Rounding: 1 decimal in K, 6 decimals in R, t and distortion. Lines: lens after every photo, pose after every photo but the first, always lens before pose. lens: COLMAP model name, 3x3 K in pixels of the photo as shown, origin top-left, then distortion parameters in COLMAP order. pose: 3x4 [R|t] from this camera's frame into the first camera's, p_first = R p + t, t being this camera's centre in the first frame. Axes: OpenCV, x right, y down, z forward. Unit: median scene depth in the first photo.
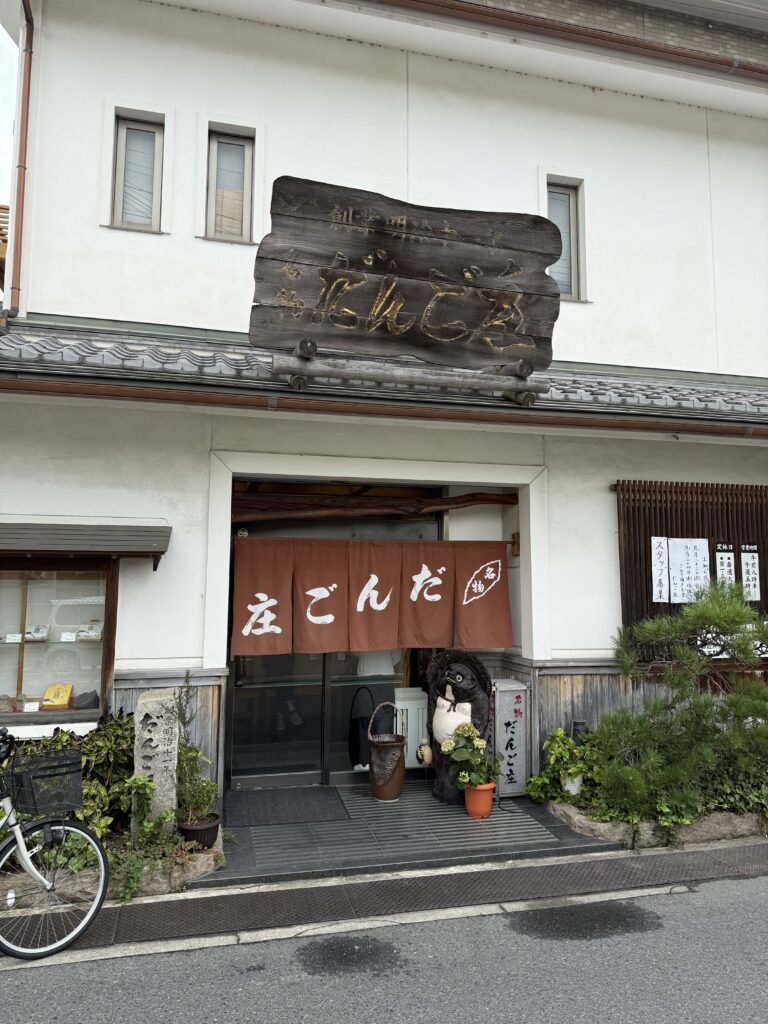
lens RADIAL K [[721.2, 0, 384.0], [0, 721.2, 512.0], [0, 0, 1]] dist [-0.006892, -0.002165]
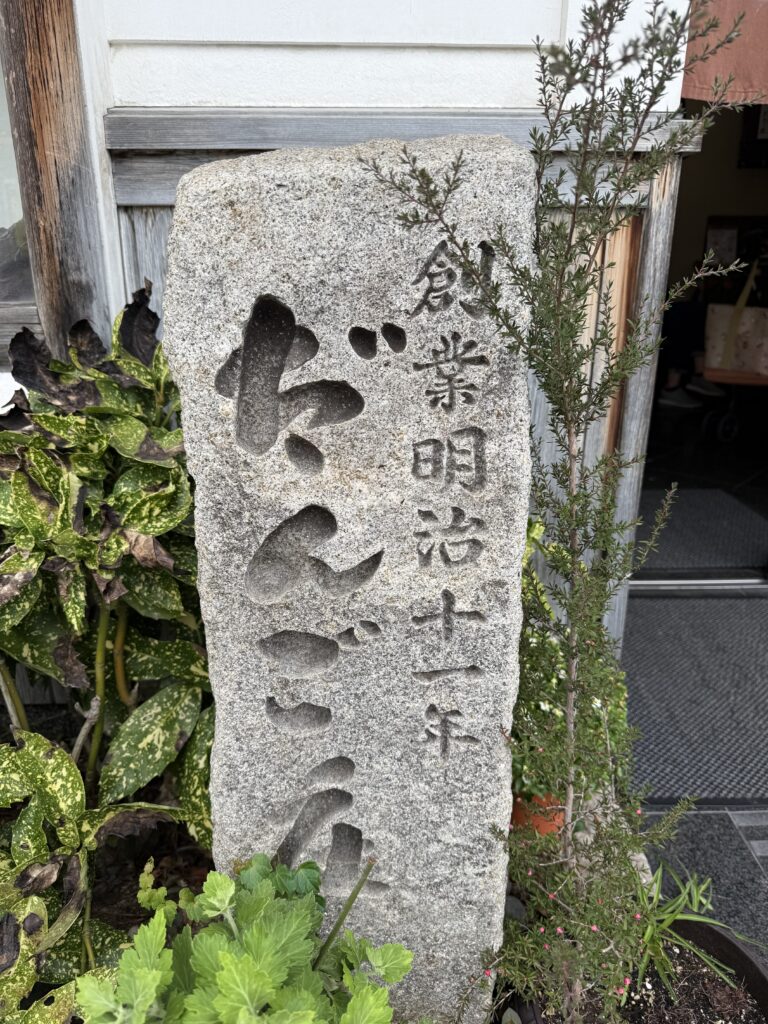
lens RADIAL K [[721.2, 0, 384.0], [0, 721.2, 512.0], [0, 0, 1]] dist [-0.006892, -0.002165]
pose [[0.976105, 0.070471, -0.205555, -0.277800], [0.026639, 0.900012, 0.435051, 0.252954], [0.215660, -0.430131, 0.876629, 0.864396]]
